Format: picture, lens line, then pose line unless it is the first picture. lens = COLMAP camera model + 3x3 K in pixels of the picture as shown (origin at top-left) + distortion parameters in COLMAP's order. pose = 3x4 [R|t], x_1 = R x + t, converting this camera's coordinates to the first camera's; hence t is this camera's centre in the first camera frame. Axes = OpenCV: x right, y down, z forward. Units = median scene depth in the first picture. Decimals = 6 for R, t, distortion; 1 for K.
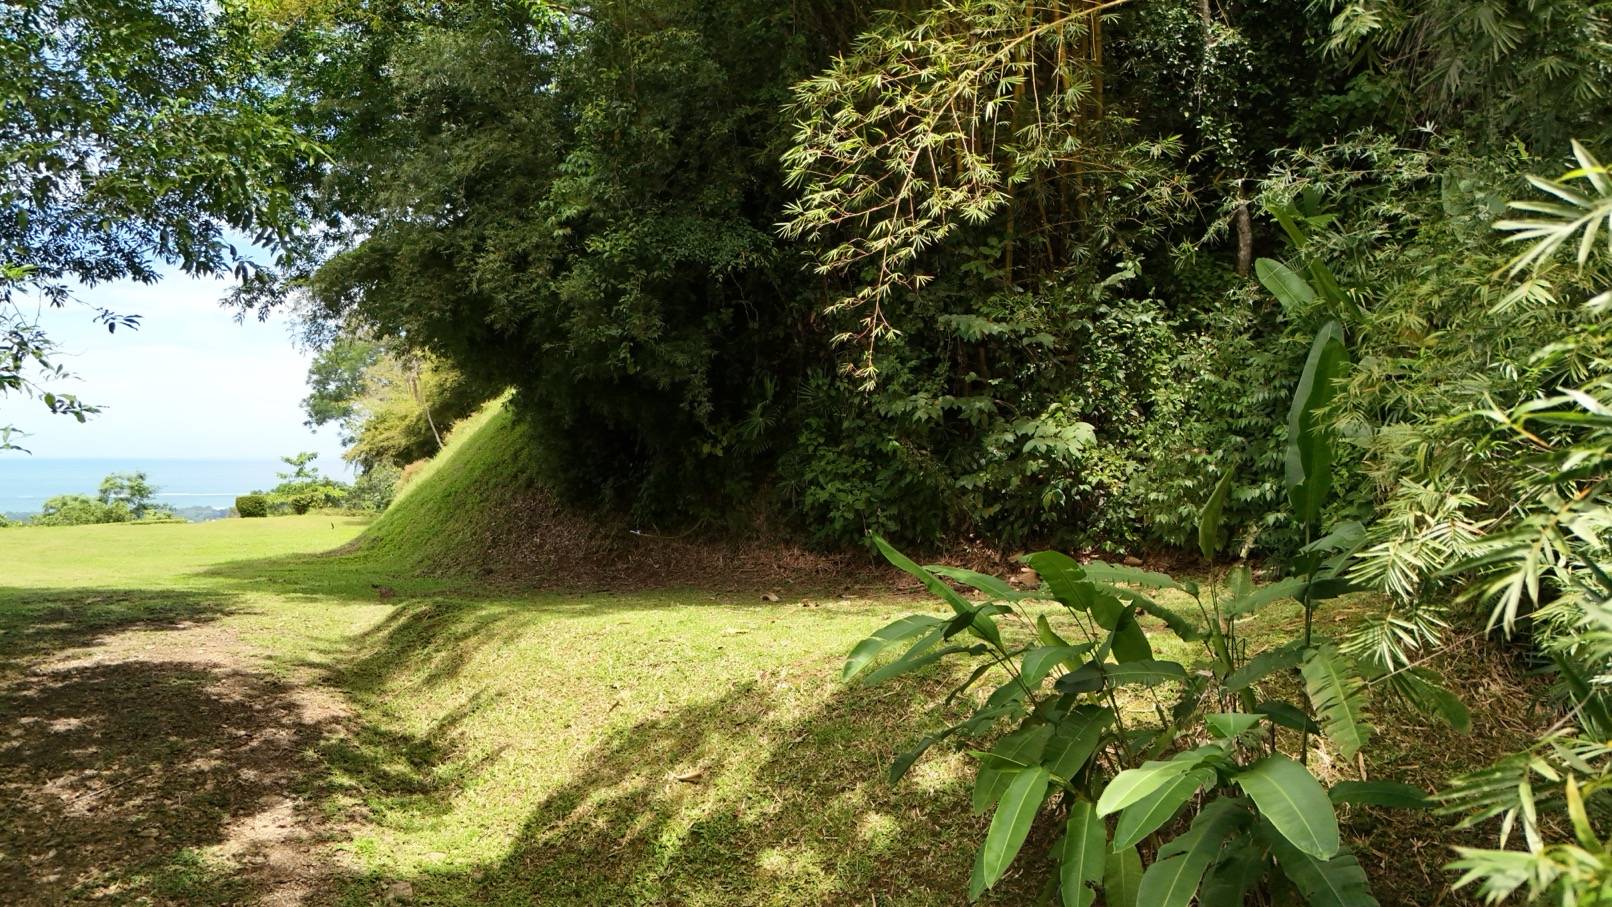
lens RADIAL K [[1193.2, 0, 801.4], [0, 1193.2, 452.7], [0, 0, 1]] dist [0.063473, -0.055667]
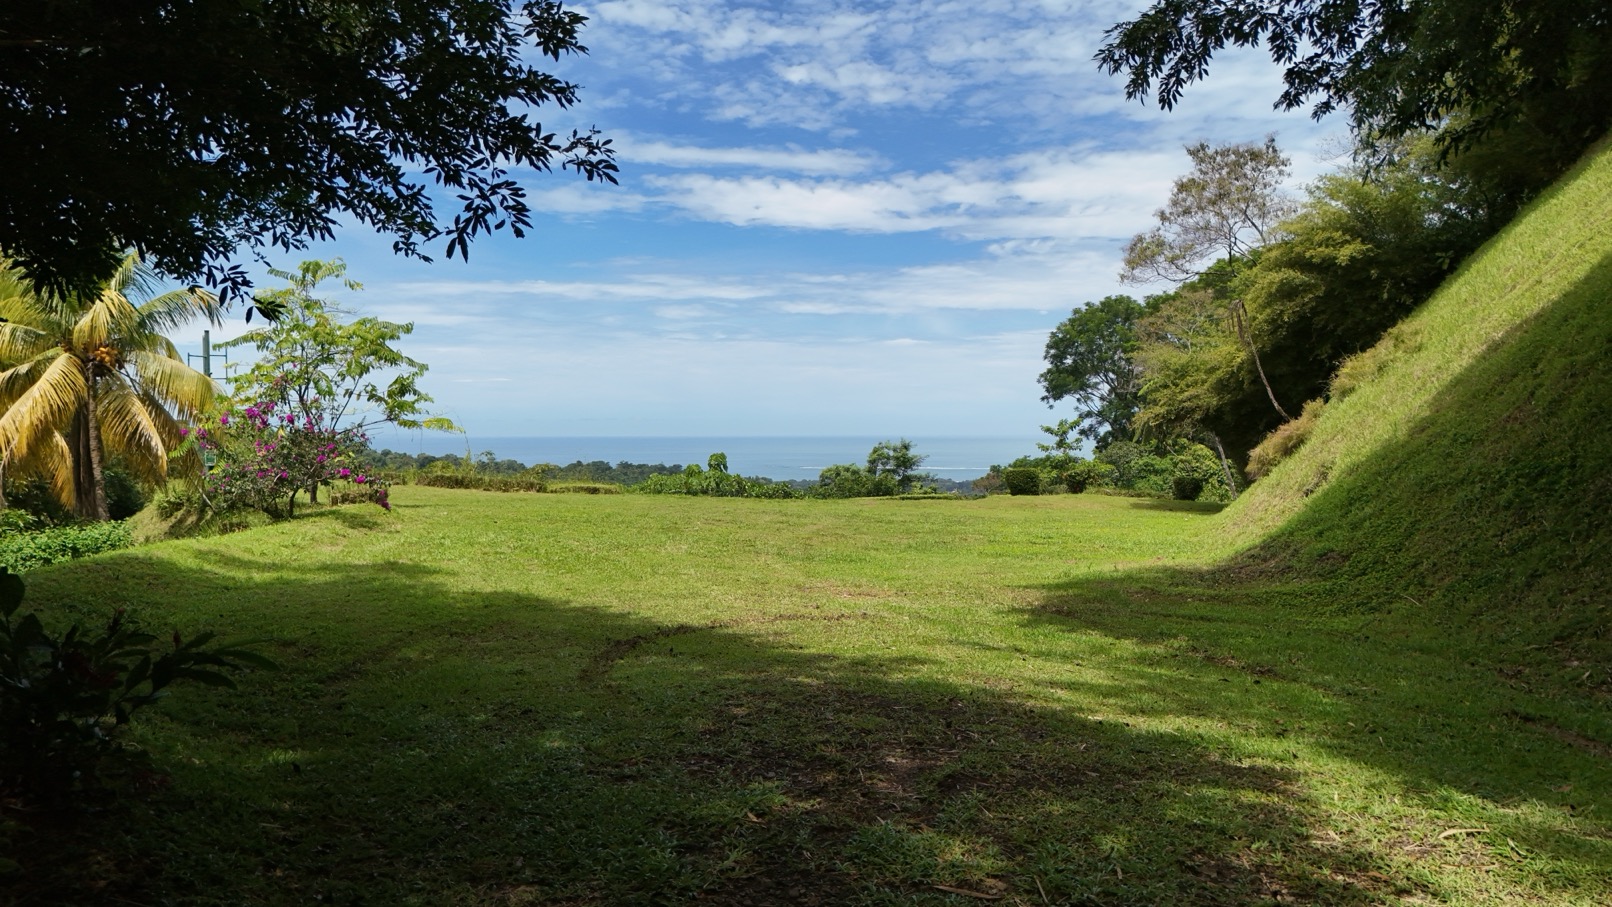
lens RADIAL K [[1151.4, 0, 844.0], [0, 1151.4, 502.7], [0, 0, 1]] dist [0.047824, -0.064362]
pose [[0.855143, 0.032469, -0.517374, -0.459843], [-0.001074, 0.998145, 0.060865, 0.031954], [0.518391, -0.051493, 0.853592, 0.776597]]
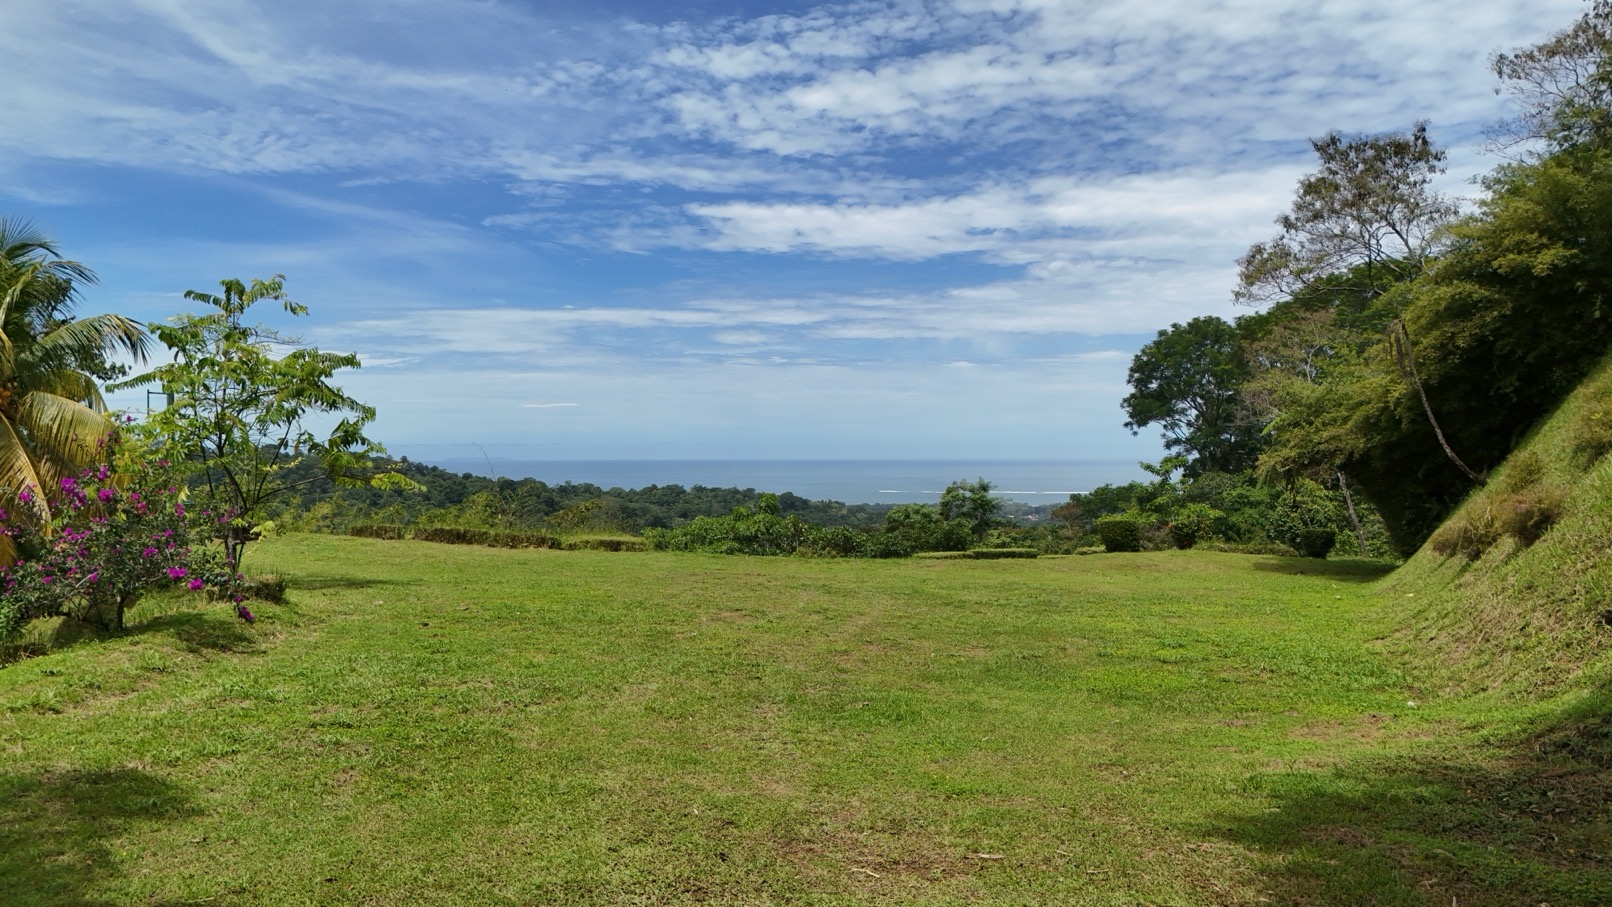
lens RADIAL K [[1144.7, 0, 859.9], [0, 1144.7, 520.8], [0, 0, 1]] dist [0.021002, -0.002469]
pose [[0.827283, 0.033733, -0.560772, -0.637798], [-0.001171, 0.998297, 0.058324, -0.010889], [0.561784, -0.047594, 0.825914, 1.101860]]
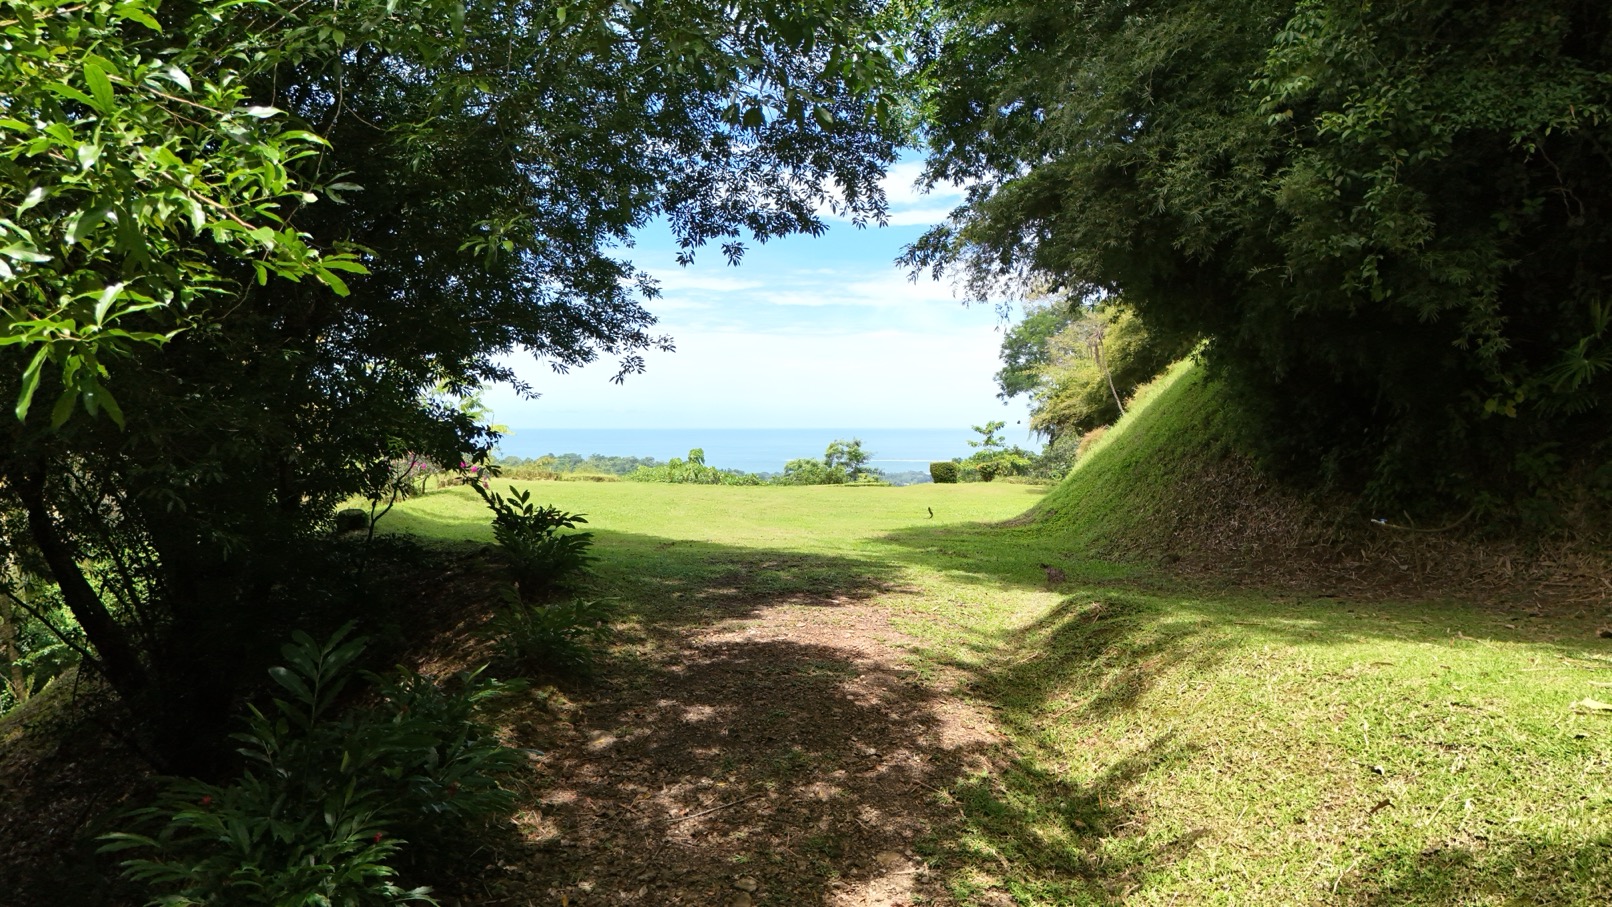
lens RADIAL K [[1180.1, 0, 817.0], [0, 1180.1, 449.3], [0, 0, 1]] dist [0.063846, -0.070392]
pose [[0.854461, 0.012581, -0.519364, -0.058734], [-0.001675, 0.999768, 0.021462, 0.008087], [0.519513, -0.017468, 0.854284, 0.216052]]
